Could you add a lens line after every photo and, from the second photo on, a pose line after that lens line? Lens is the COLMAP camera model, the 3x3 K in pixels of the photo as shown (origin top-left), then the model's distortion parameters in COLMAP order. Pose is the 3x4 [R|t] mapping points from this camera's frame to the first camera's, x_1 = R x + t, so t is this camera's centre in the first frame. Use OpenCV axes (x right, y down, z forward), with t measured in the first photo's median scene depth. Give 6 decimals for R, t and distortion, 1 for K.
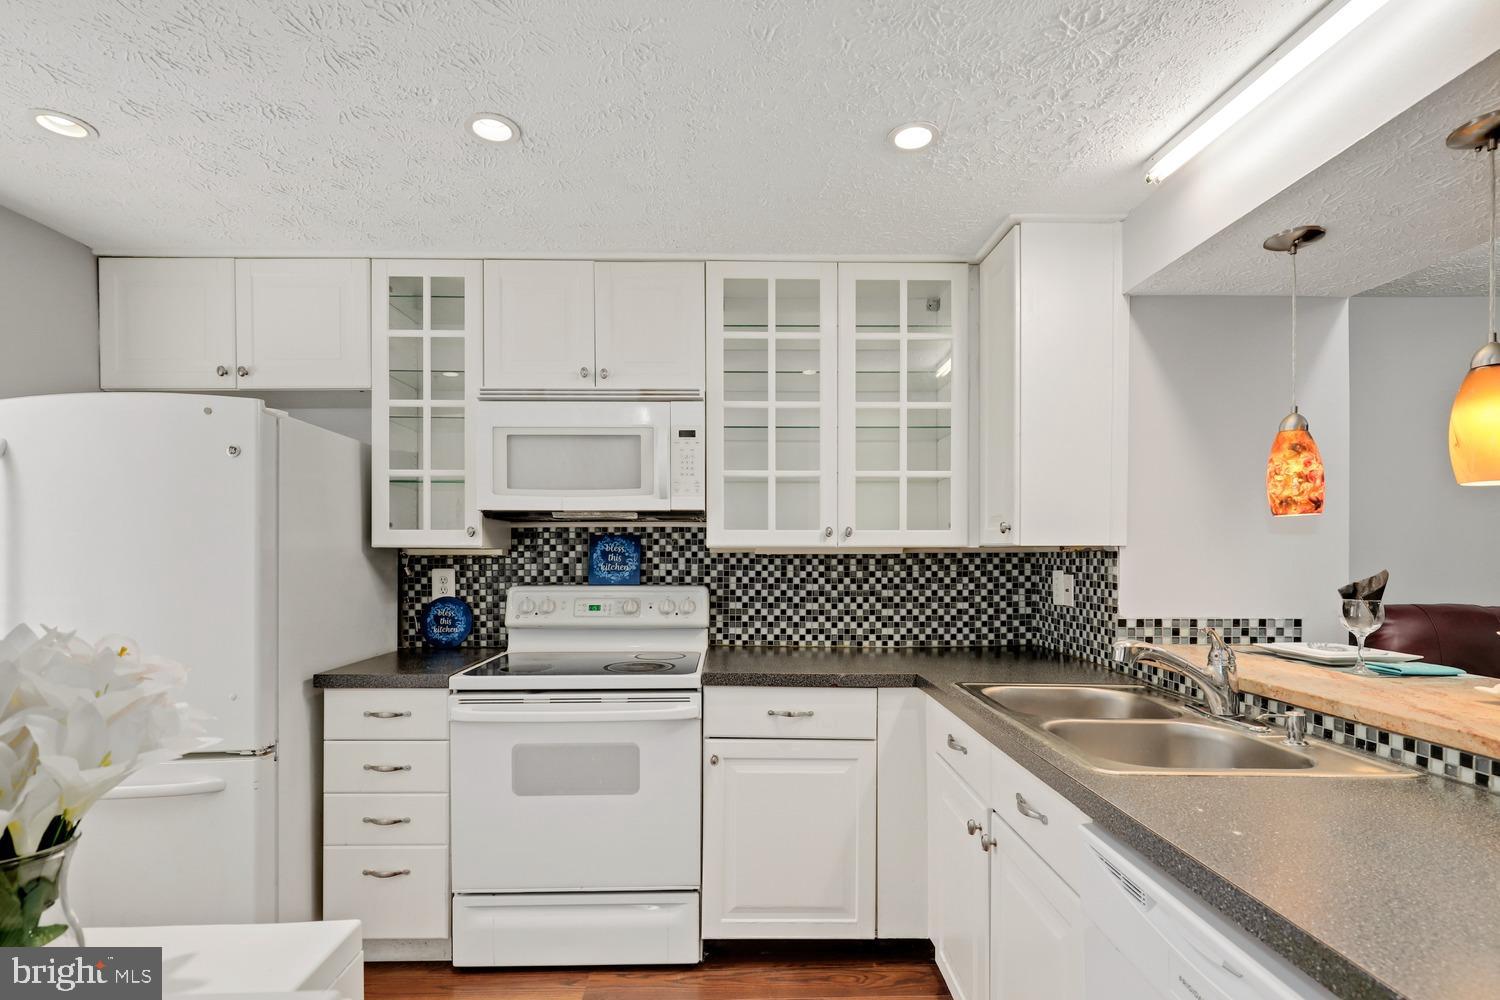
lens RADIAL K [[691.2, 0, 749.2], [0, 691.2, 538.4], [0, 0, 1]] dist [0.000724, 0.000081]
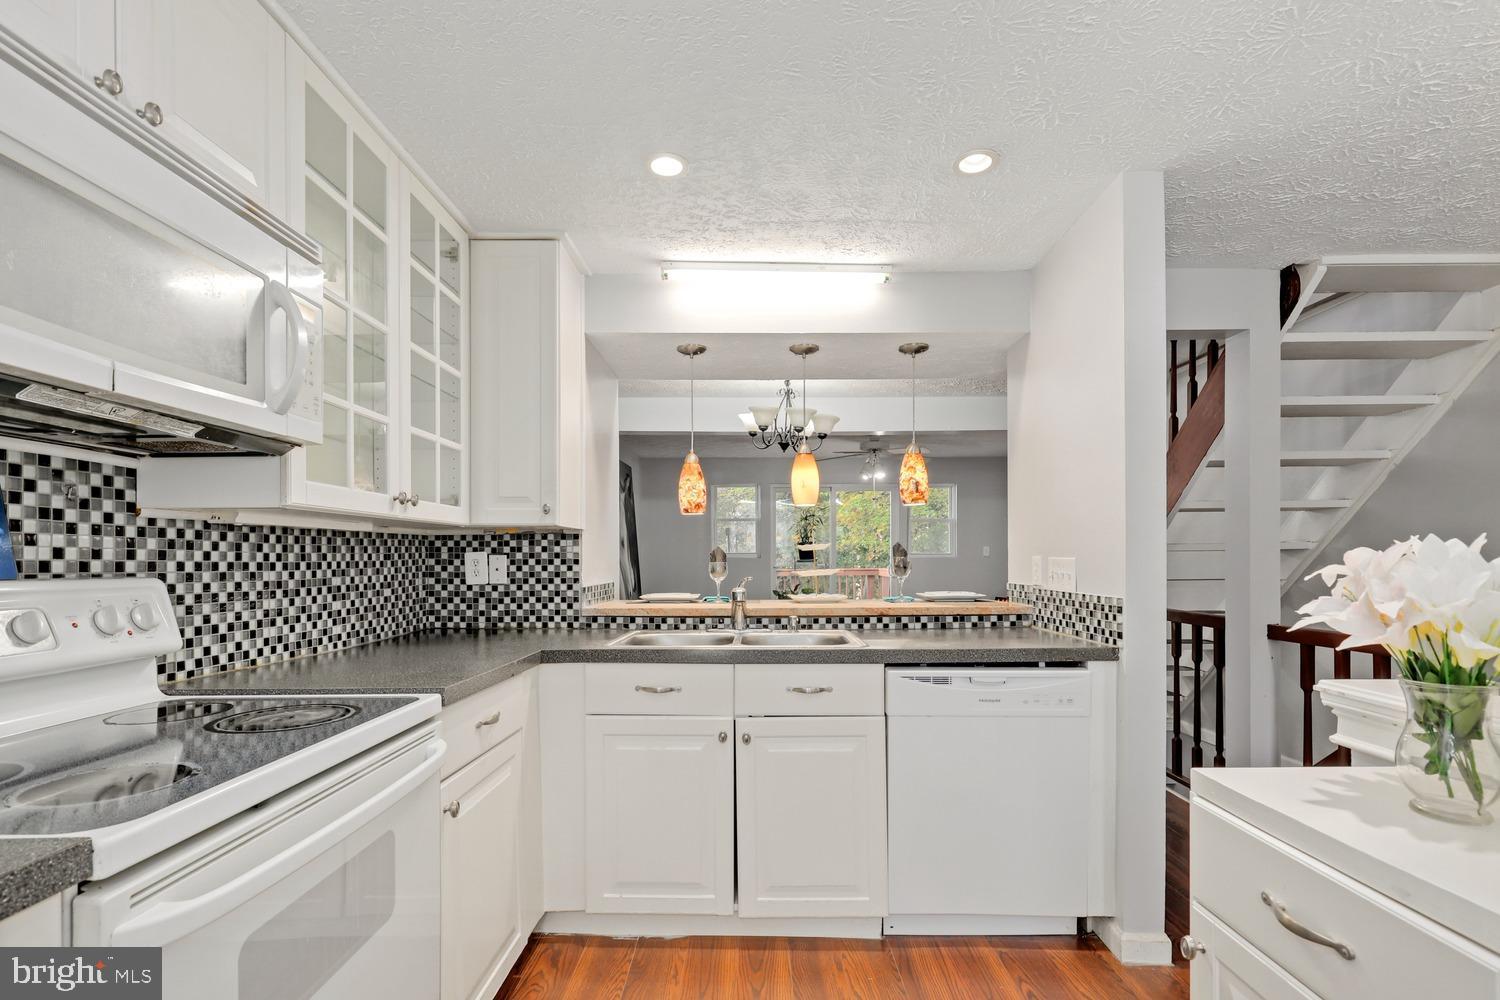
lens RADIAL K [[691.2, 0, 749.2], [0, 691.2, 538.4], [0, 0, 1]] dist [0.000724, 0.000081]
pose [[0.031629, 0.027666, 0.999117, -0.572618], [-0.016415, 0.999496, -0.027157, 0.044560], [-0.999365, -0.015541, 0.032067, 0.510942]]
